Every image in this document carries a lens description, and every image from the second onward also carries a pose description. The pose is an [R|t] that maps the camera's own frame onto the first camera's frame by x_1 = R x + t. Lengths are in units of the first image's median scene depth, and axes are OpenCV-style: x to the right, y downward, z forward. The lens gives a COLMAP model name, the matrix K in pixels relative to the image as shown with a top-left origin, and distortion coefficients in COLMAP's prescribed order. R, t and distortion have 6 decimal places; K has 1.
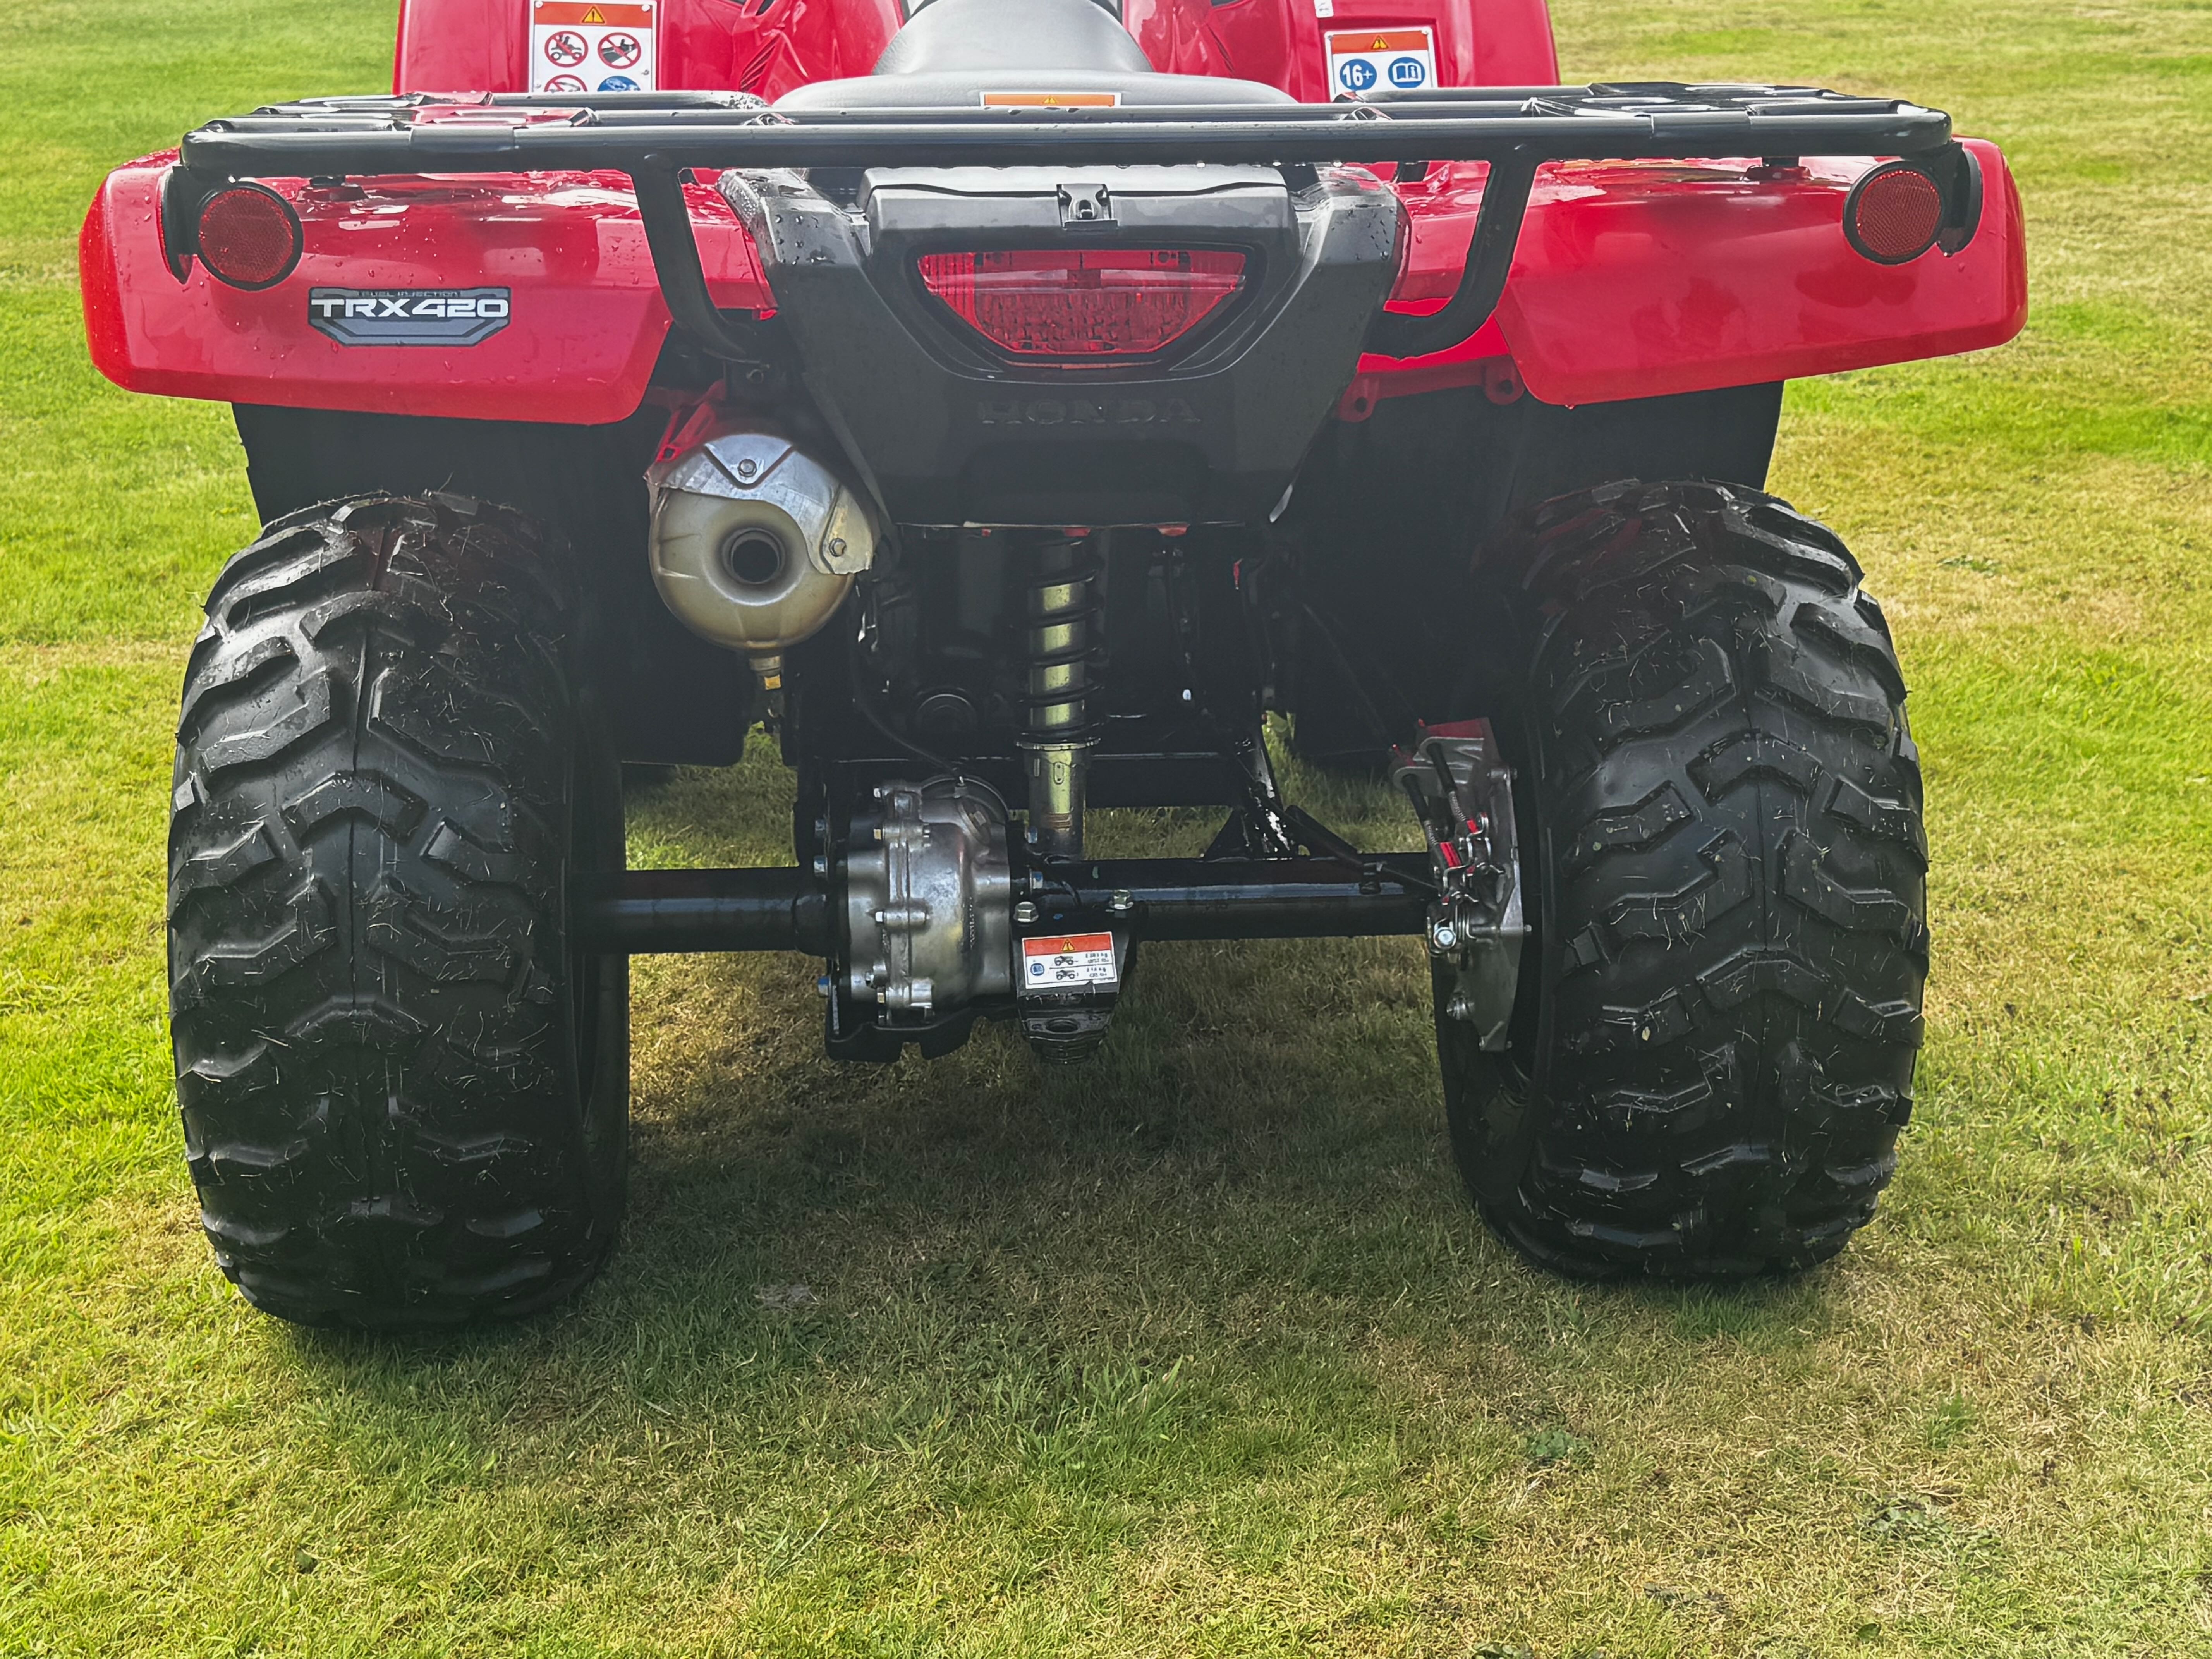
lens RADIAL K [[3072.7, 0, 1106.0], [0, 3072.7, 829.5], [0, 0, 1]] dist [0.330005, 0.001051]
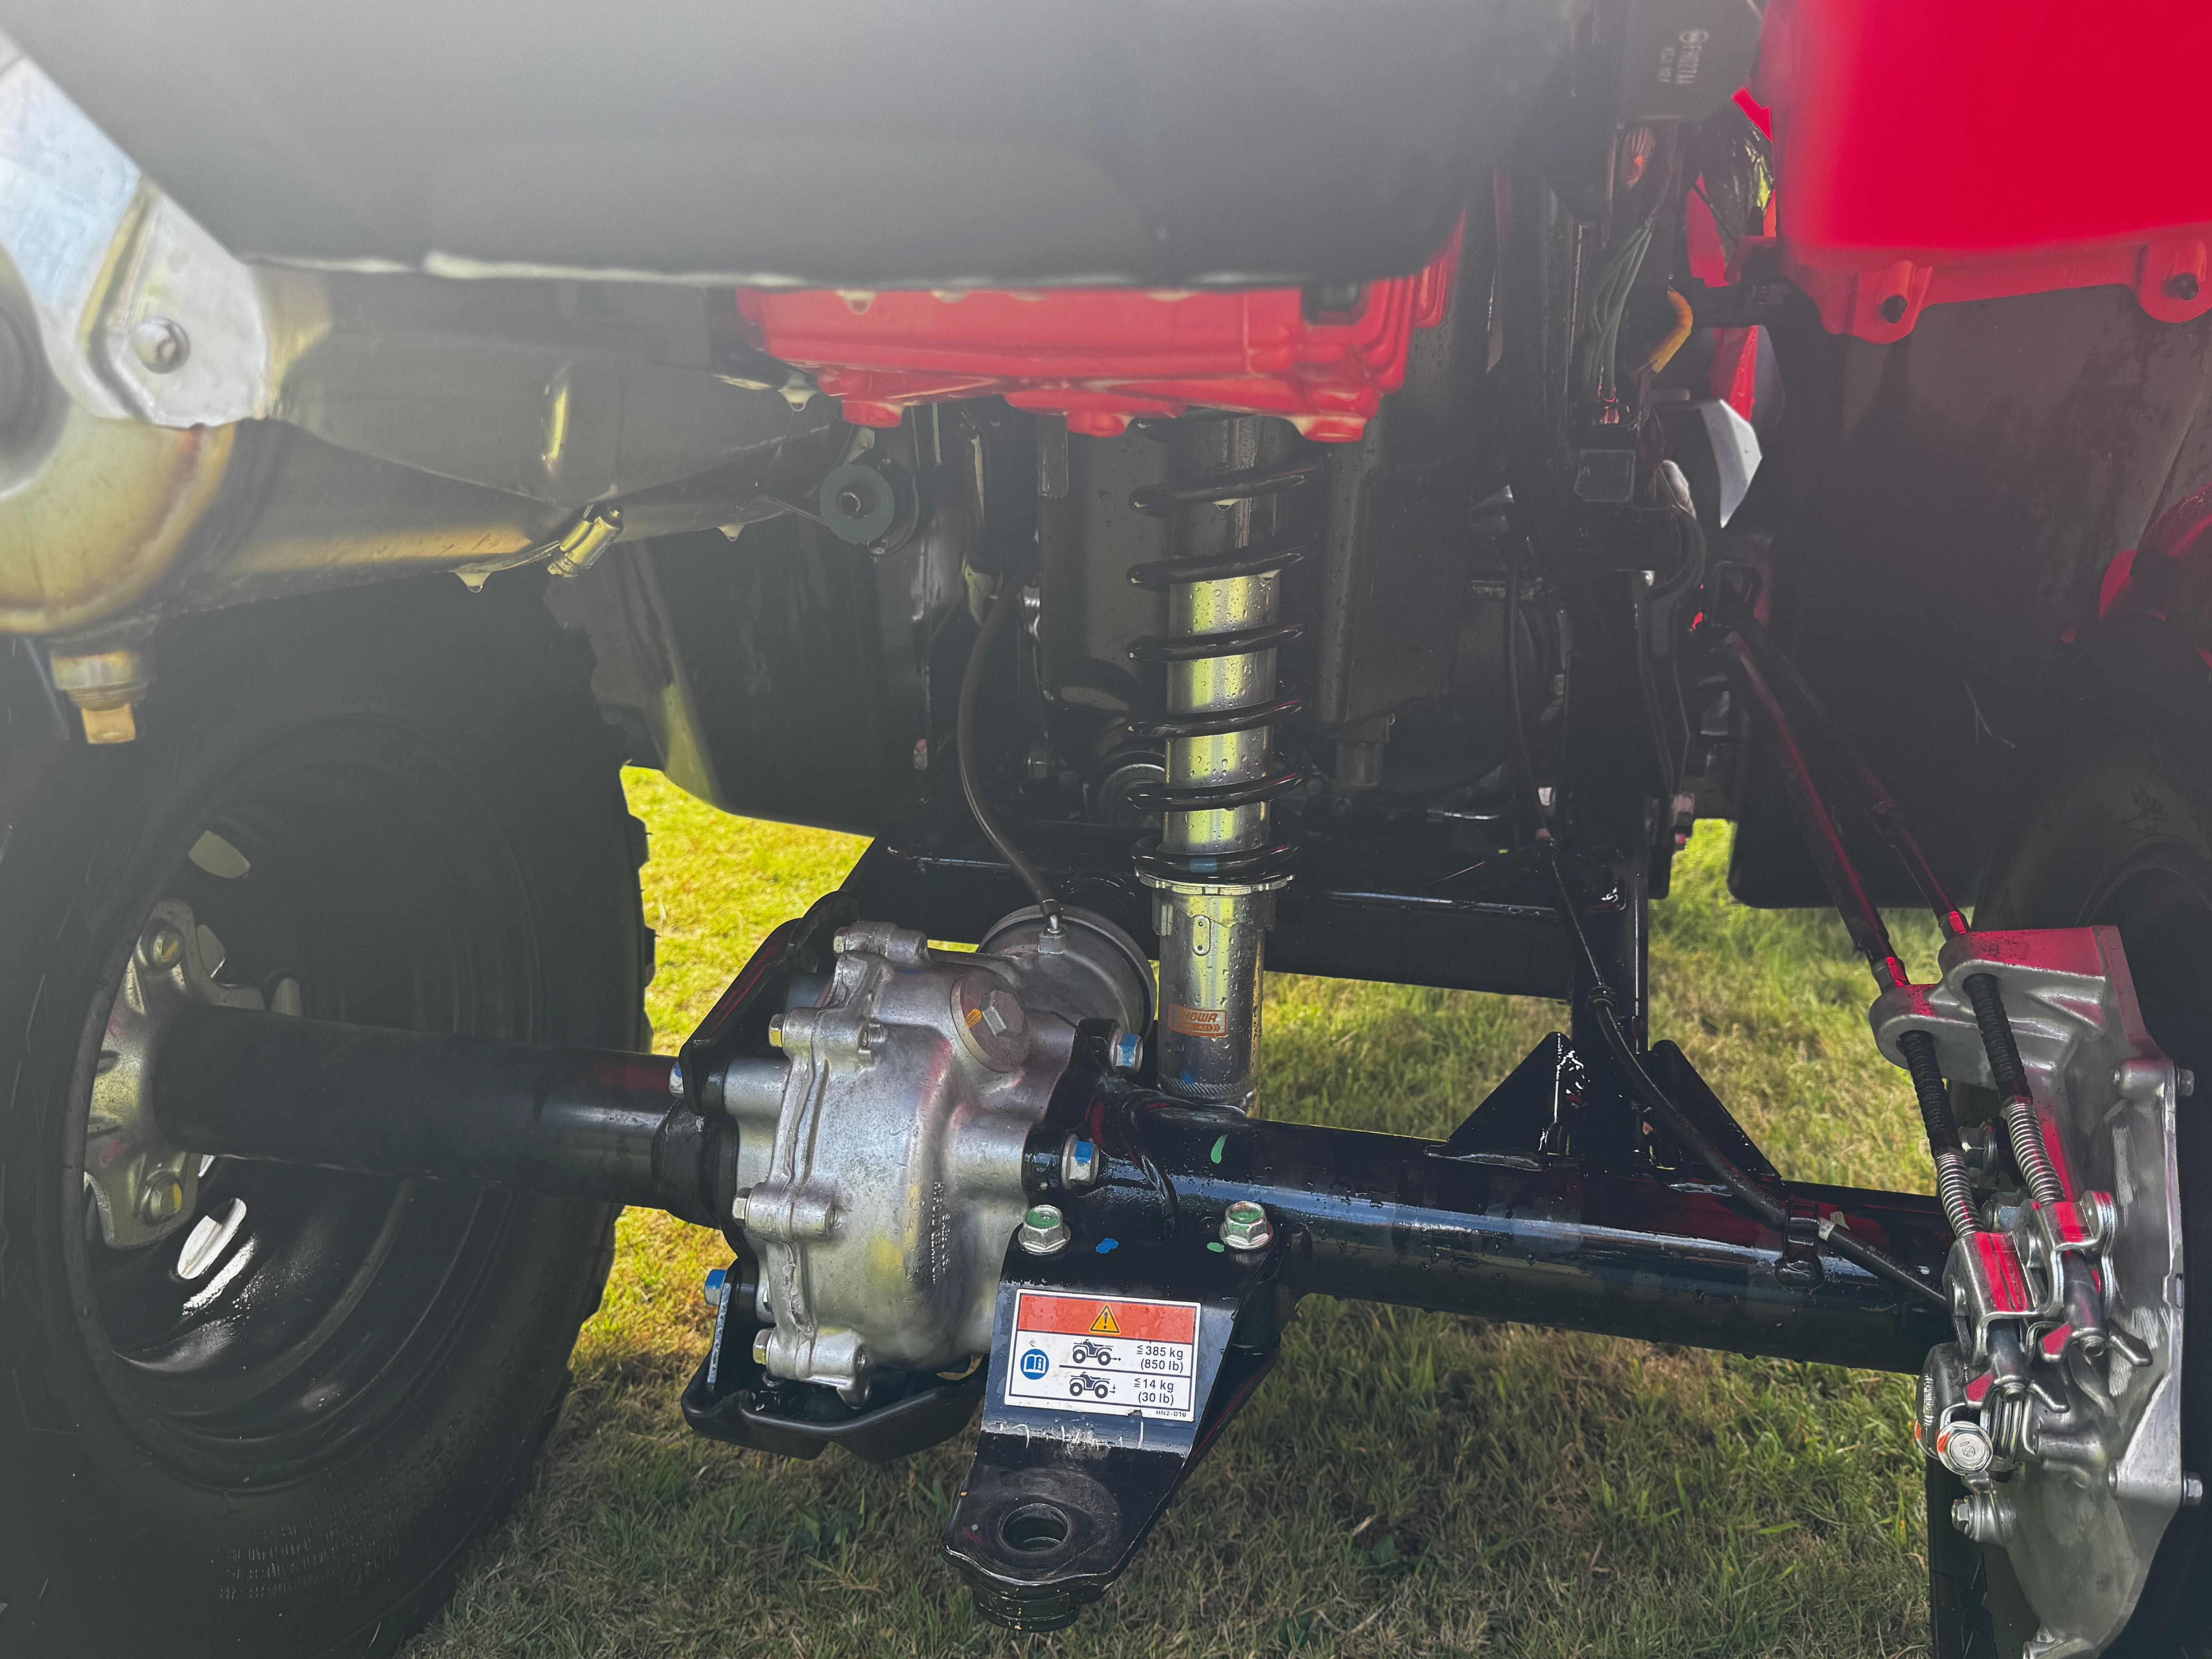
lens RADIAL K [[1956.0, 0, 1106.0], [0, 1956.0, 829.5], [0, 0, 1]] dist [0.182643, -0.271690]
pose [[0.953156, 0.094767, -0.287251, 0.068203], [-0.091361, 0.995497, 0.025270, -0.045728], [0.288353, 0.002157, 0.957522, 0.698822]]
